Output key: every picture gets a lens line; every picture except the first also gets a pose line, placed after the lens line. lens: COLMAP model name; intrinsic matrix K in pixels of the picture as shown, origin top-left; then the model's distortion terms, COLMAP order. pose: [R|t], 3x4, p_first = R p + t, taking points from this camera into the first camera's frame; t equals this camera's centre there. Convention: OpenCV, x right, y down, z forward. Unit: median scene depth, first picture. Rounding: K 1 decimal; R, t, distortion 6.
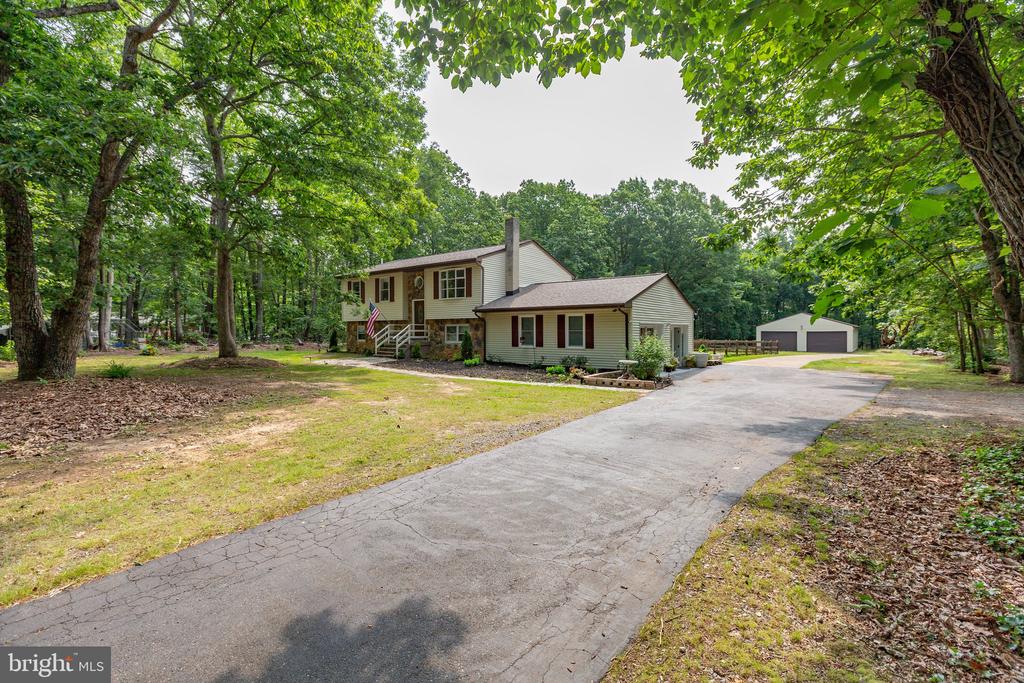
lens RADIAL K [[459.8, 0, 516.1], [0, 459.8, 323.9], [0, 0, 1]] dist [-0.001454, 0.000113]
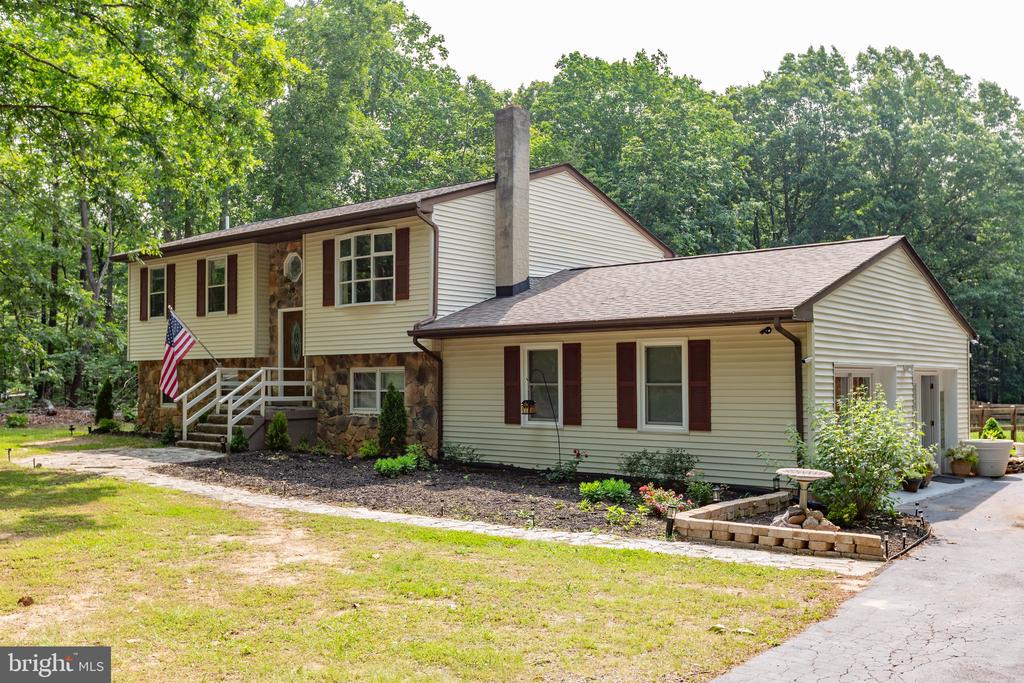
lens RADIAL K [[946.2, 0, 514.7], [0, 946.2, 341.8], [0, 0, 1]] dist [0.014667, 0.000000]
pose [[0.998518, -0.001834, -0.054397, 0.040654], [0.000350, 0.999628, -0.027273, 0.000867], [0.054426, 0.027214, 0.998147, 0.169095]]
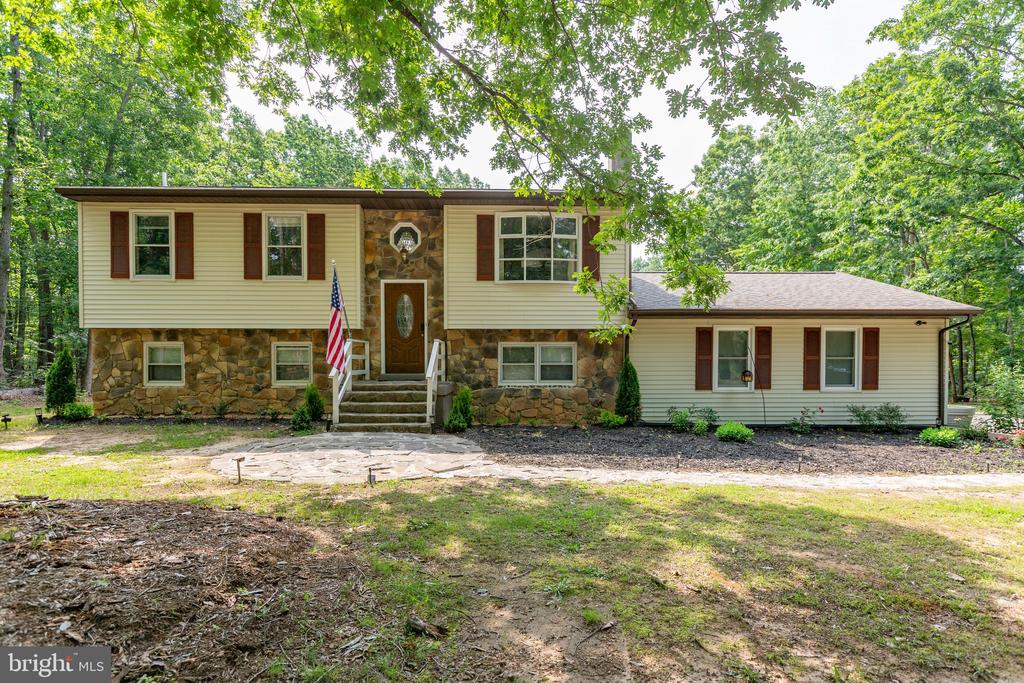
lens RADIAL K [[592.7, 0, 512.3], [0, 592.7, 352.6], [0, 0, 1]] dist [-0.004390, -0.000237]
pose [[0.774122, 0.006192, 0.633007, -0.516197], [-0.011717, 0.999921, 0.004548, 0.008283], [-0.632929, -0.010937, 0.774133, 0.589545]]
